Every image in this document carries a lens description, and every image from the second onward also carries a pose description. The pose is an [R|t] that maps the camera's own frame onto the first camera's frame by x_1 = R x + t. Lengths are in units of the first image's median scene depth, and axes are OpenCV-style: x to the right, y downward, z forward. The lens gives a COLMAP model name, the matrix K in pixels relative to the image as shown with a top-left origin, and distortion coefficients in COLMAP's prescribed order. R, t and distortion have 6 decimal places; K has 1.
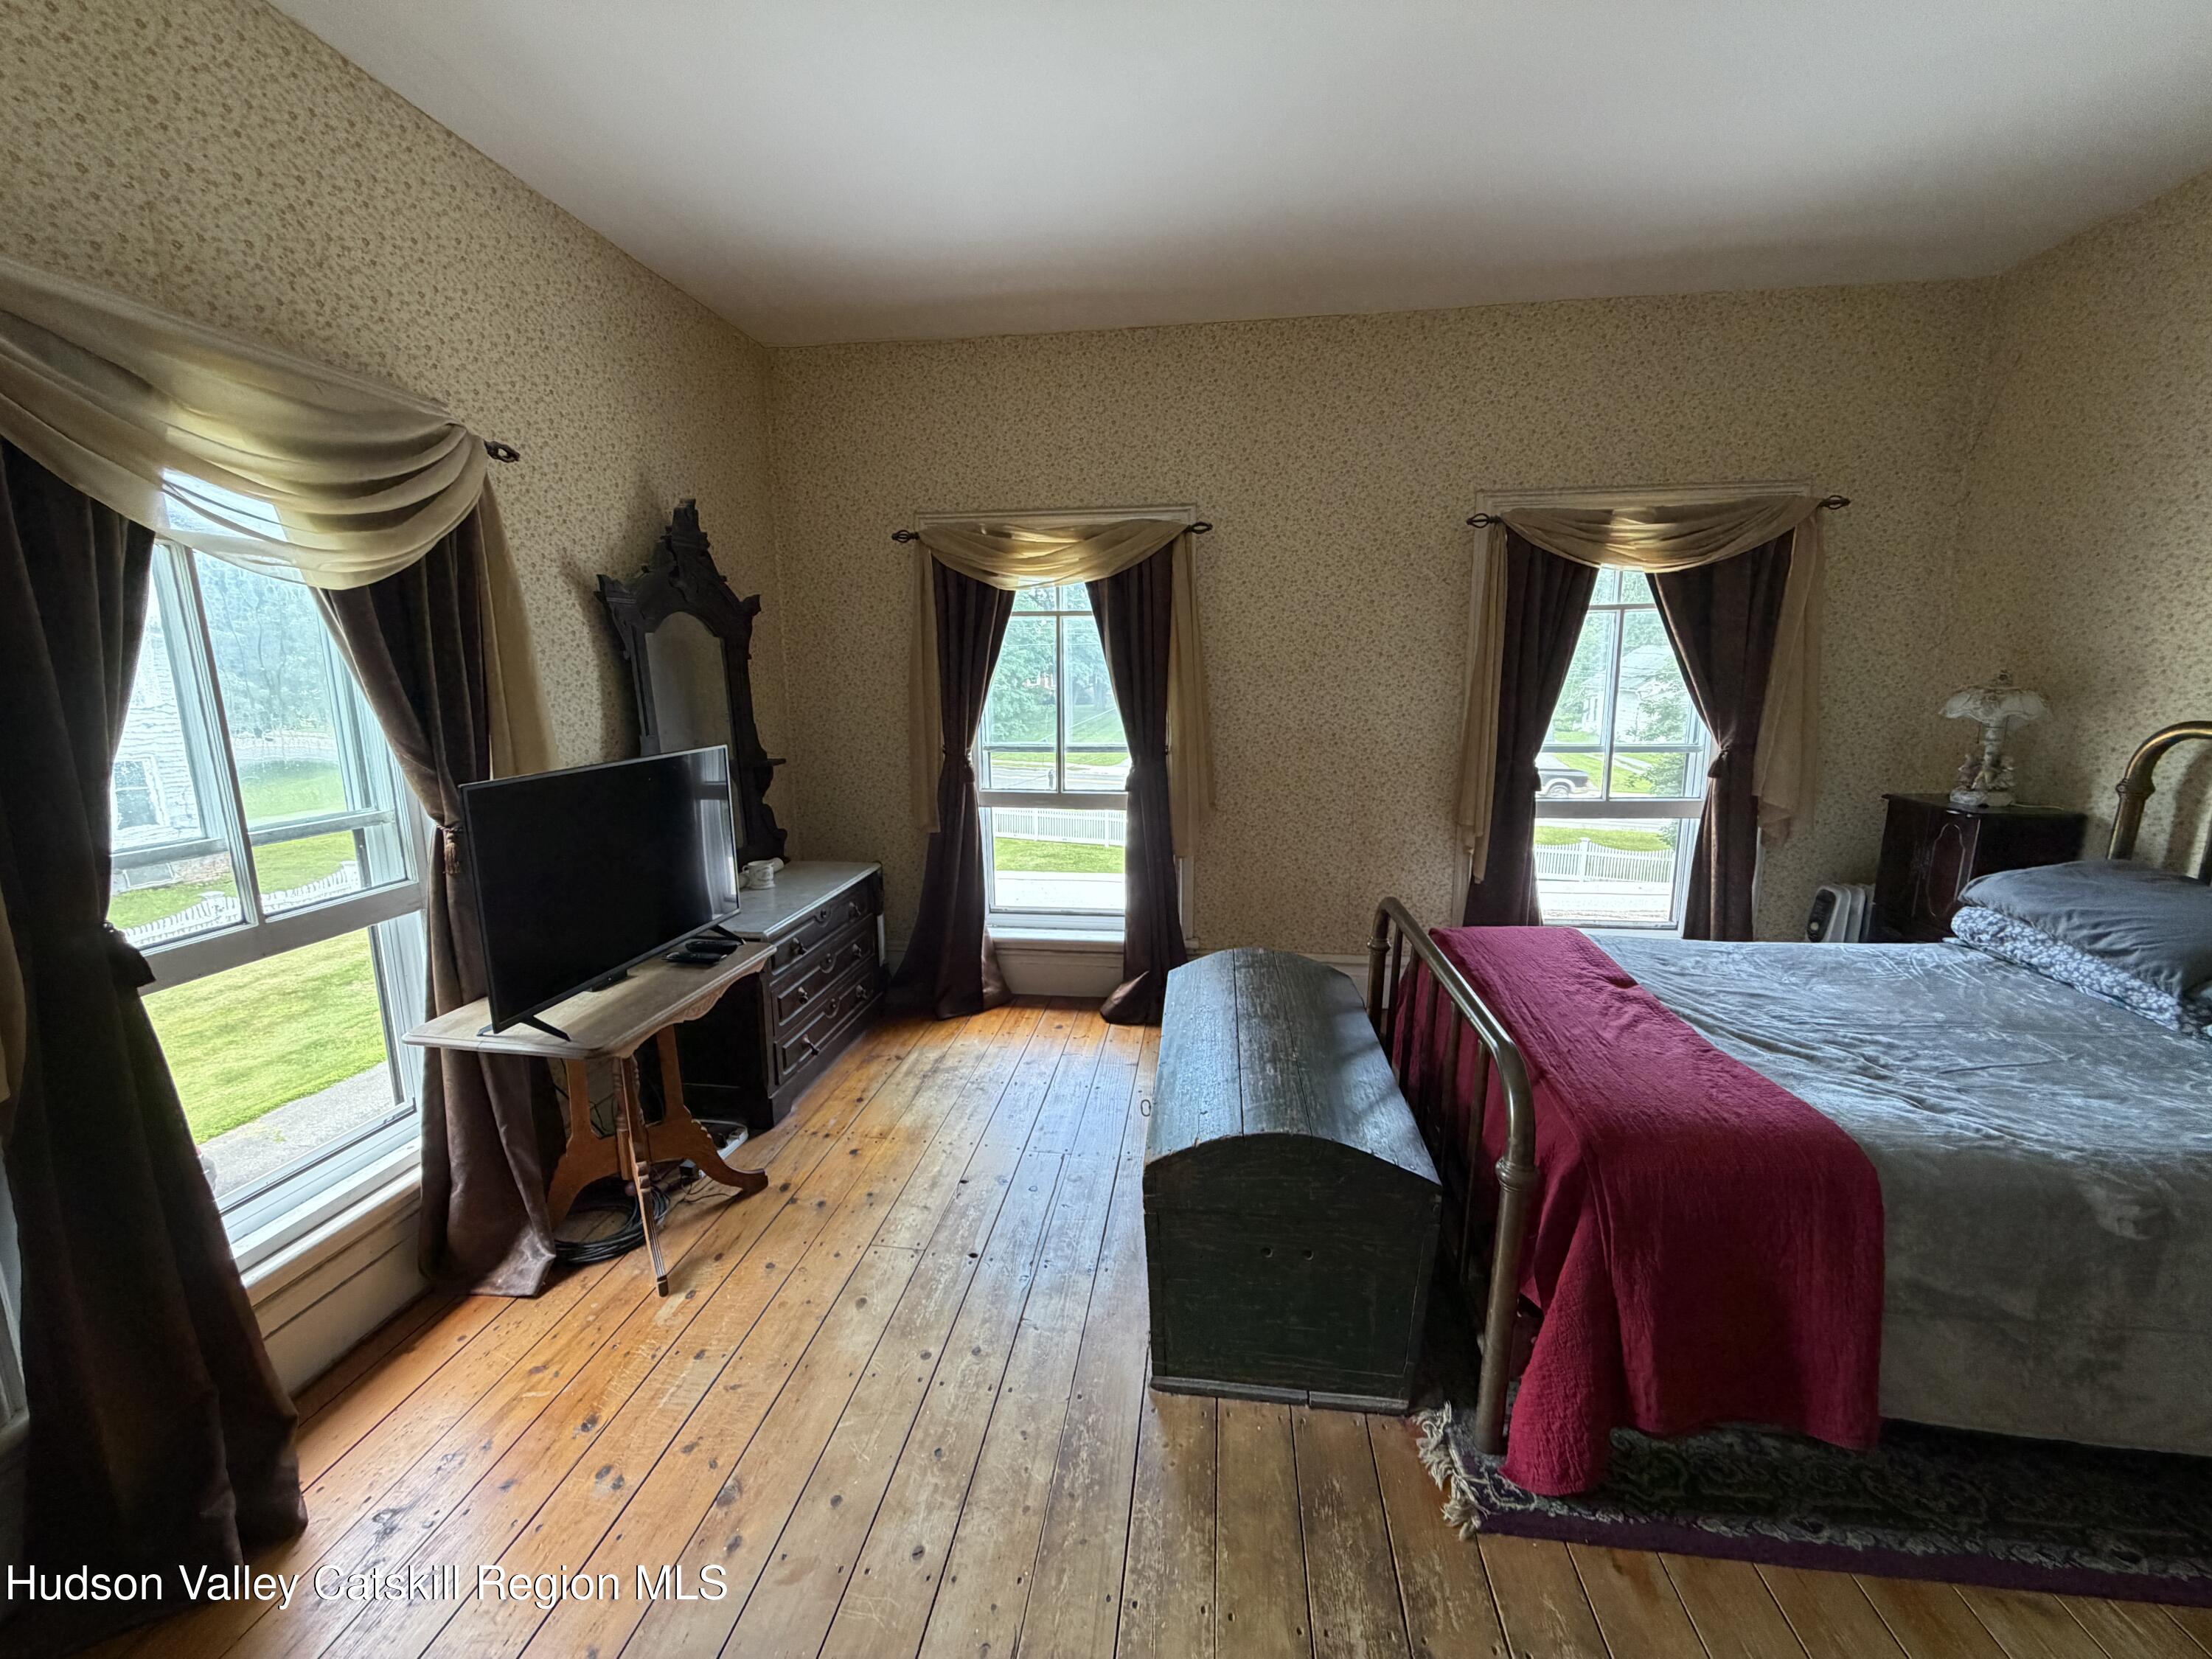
lens RADIAL K [[877.9, 0, 1106.0], [0, 877.9, 829.5], [0, 0, 1]] dist [0.001690, -0.000283]
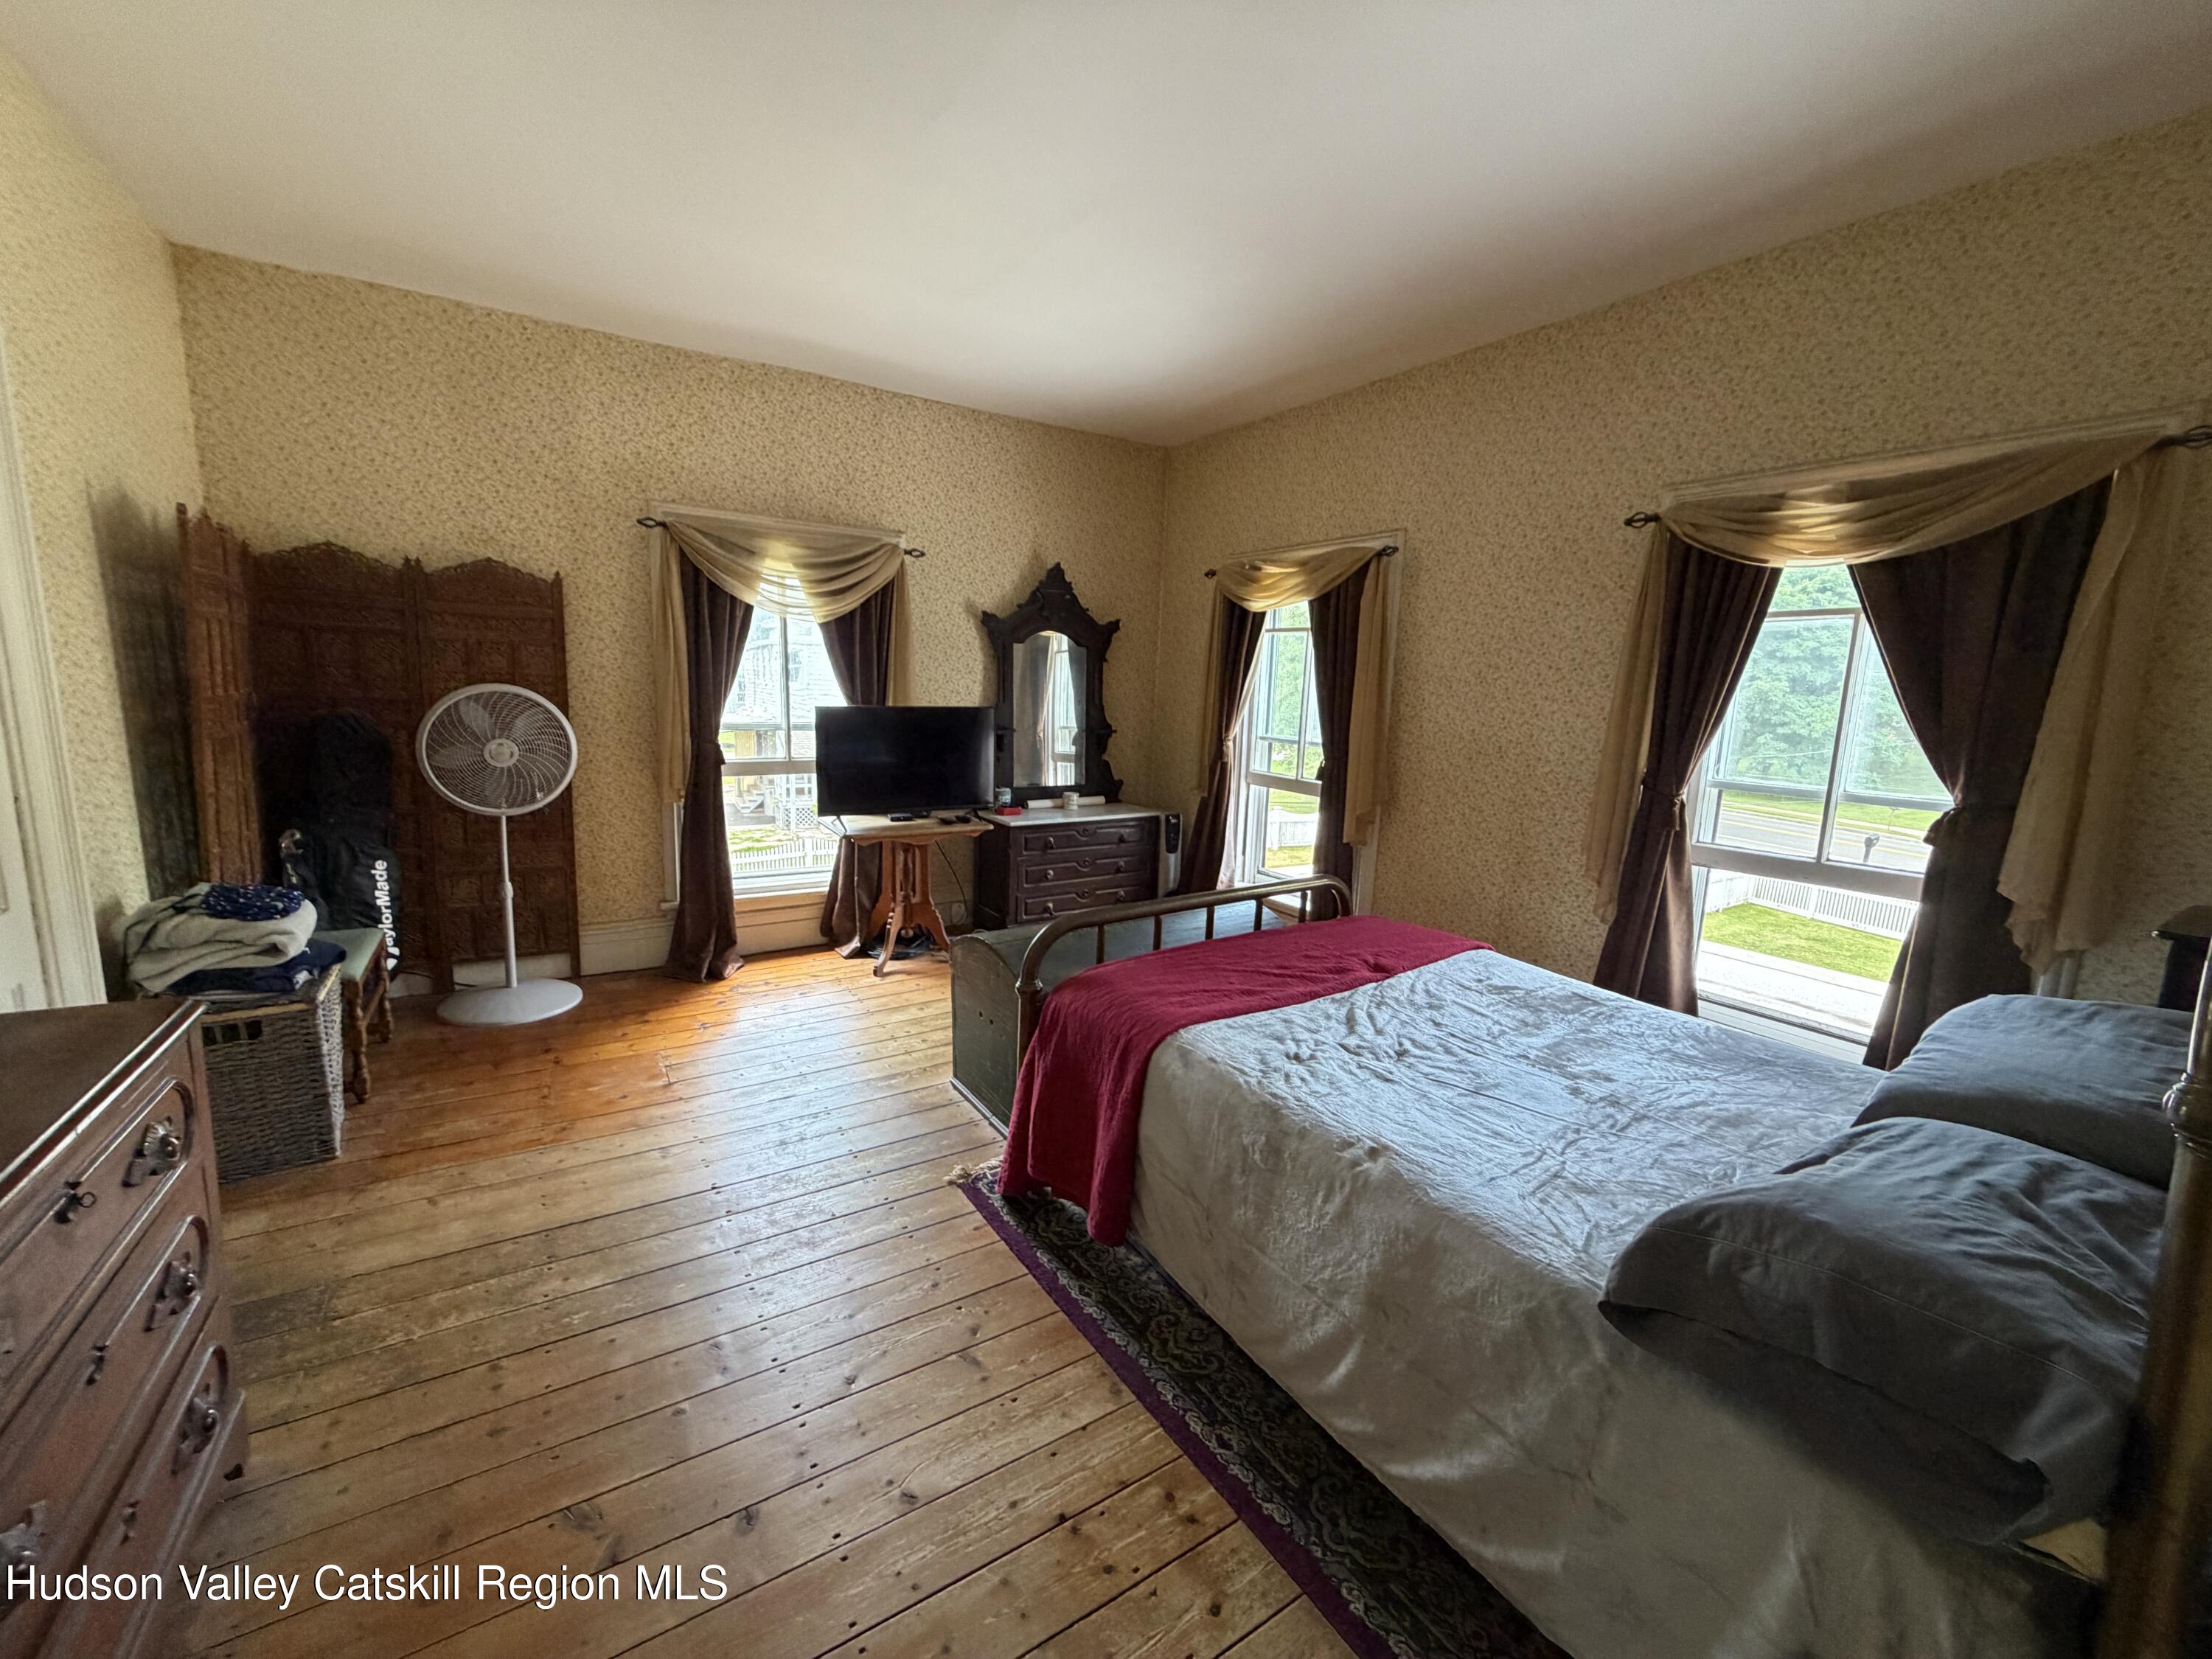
lens RADIAL K [[877.9, 0, 1106.0], [0, 877.9, 829.5], [0, 0, 1]] dist [0.001690, -0.000283]
pose [[0.651773, 0.156015, -0.742194, 0.796306], [-0.174349, 0.983225, 0.053574, 0.007030], [0.738102, 0.094483, 0.668041, 0.025255]]
